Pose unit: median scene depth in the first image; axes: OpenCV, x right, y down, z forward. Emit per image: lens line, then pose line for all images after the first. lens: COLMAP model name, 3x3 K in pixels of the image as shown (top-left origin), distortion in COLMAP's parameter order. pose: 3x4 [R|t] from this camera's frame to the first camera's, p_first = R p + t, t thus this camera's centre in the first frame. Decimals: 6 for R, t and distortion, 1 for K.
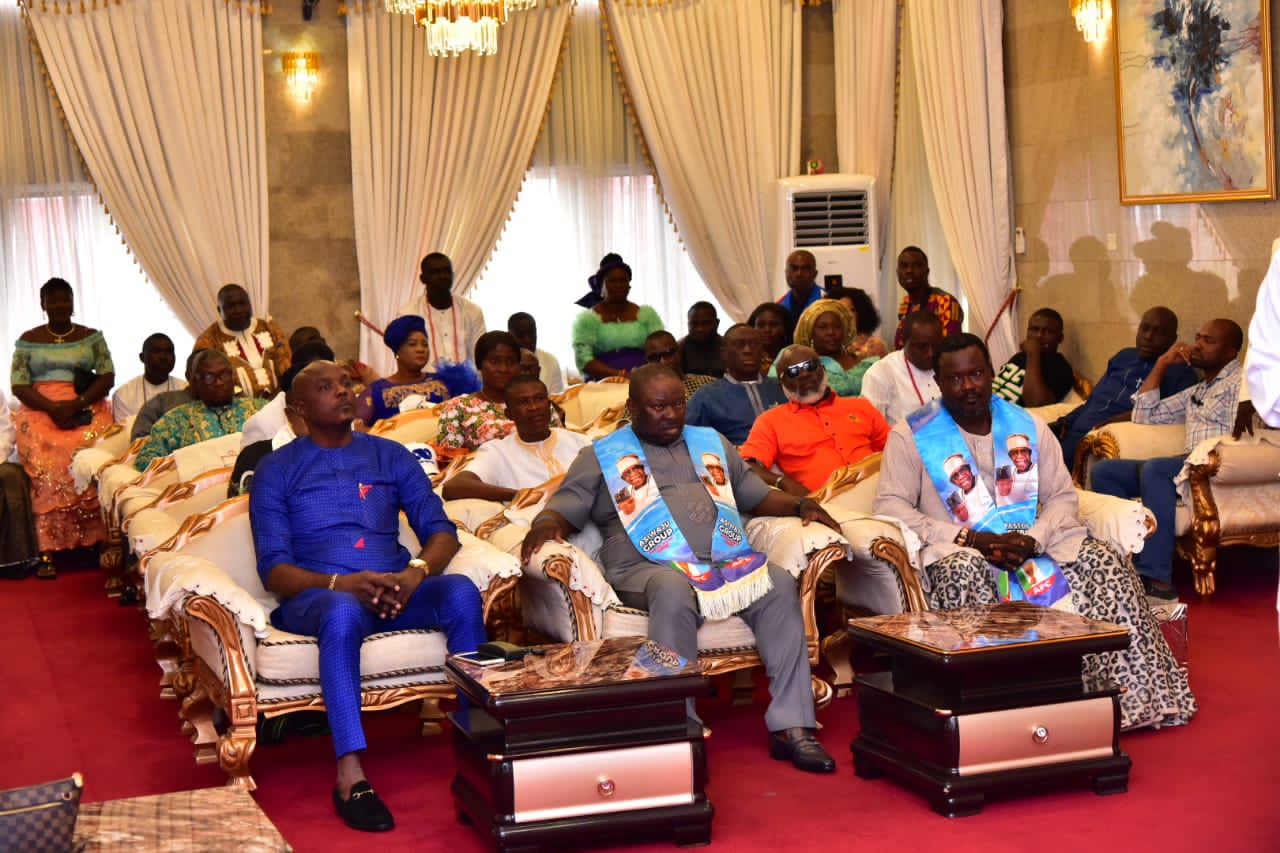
lens RADIAL K [[2260.8, 0, 640.3], [0, 2260.8, 423.8], [0, 0, 1]] dist [-0.007908, 0.098441]
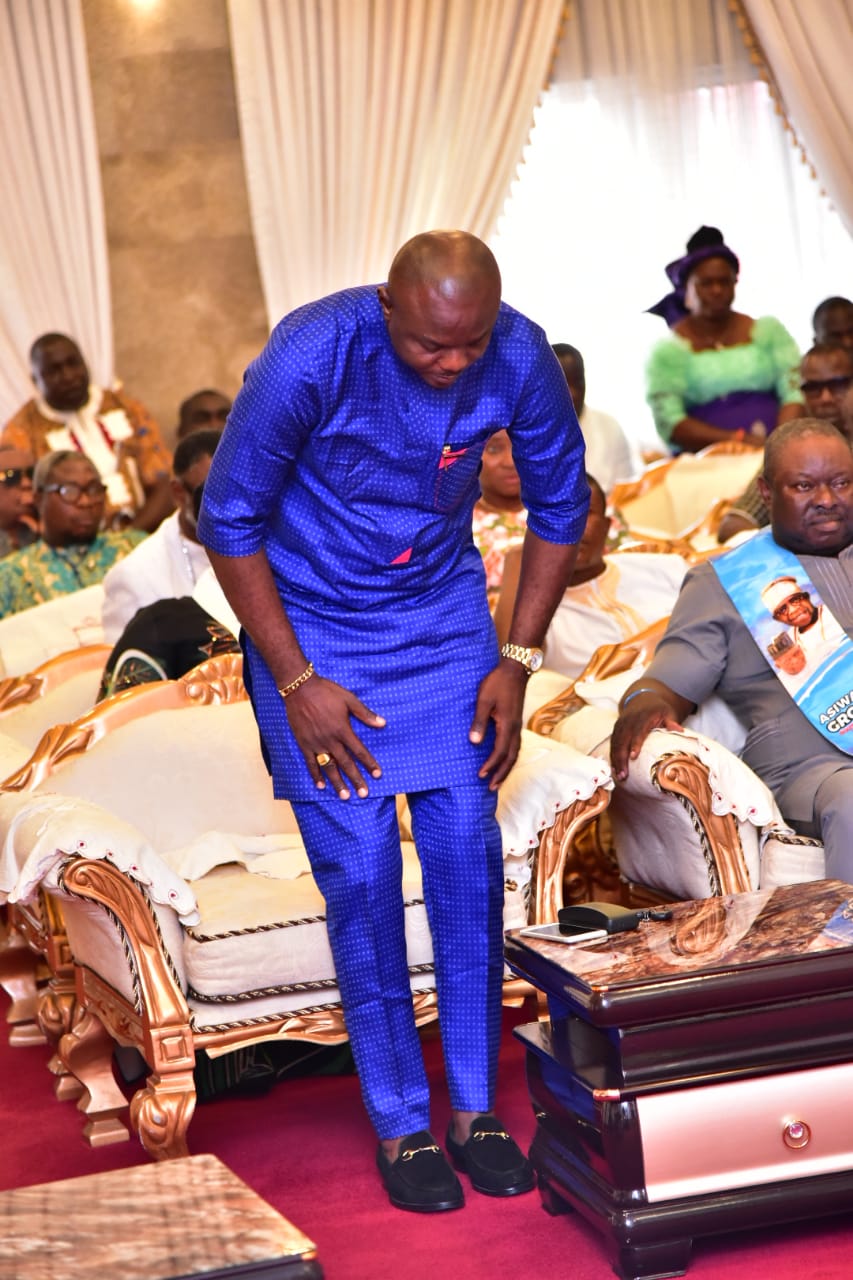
lens RADIAL K [[4316.6, 0, 426.5], [0, 4316.6, 640.0], [0, 0, 1]] dist [0.184541, 0.187077]
pose [[0.995402, -0.069853, -0.065535, -0.025608], [0.071262, 0.997269, 0.019408, 0.002571], [0.064000, -0.023989, 0.997662, -0.122642]]
